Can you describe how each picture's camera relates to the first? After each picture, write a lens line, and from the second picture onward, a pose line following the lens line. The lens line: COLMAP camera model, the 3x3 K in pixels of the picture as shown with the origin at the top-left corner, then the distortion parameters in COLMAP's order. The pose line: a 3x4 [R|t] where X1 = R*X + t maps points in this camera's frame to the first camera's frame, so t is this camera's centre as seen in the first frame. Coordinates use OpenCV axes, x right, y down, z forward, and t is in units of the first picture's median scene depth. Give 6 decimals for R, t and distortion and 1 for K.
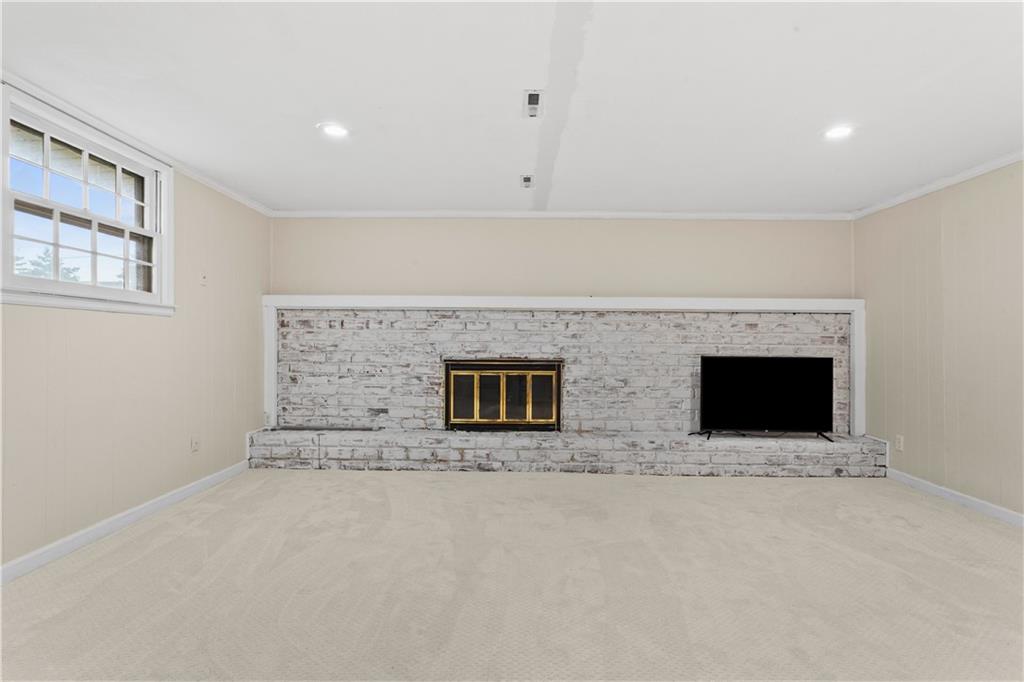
lens RADIAL K [[537.3, 0, 525.9], [0, 537.3, 346.0], [0, 0, 1]] dist [-0.007208, 0.004691]
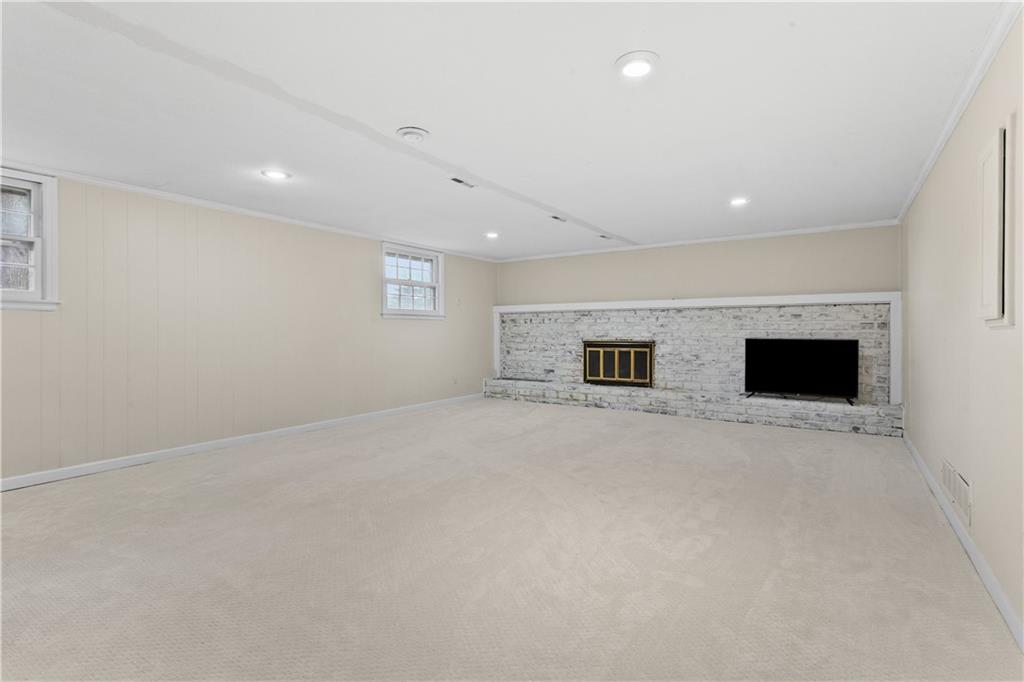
lens RADIAL K [[491.3, 0, 507.7], [0, 491.3, 337.6], [0, 0, 1]] dist [-0.002038, 0.004084]
pose [[0.834989, -0.002175, -0.550262, 0.490992], [0.007606, 0.999942, 0.007590, 0.001236], [0.550214, -0.010523, 0.834958, -0.397250]]
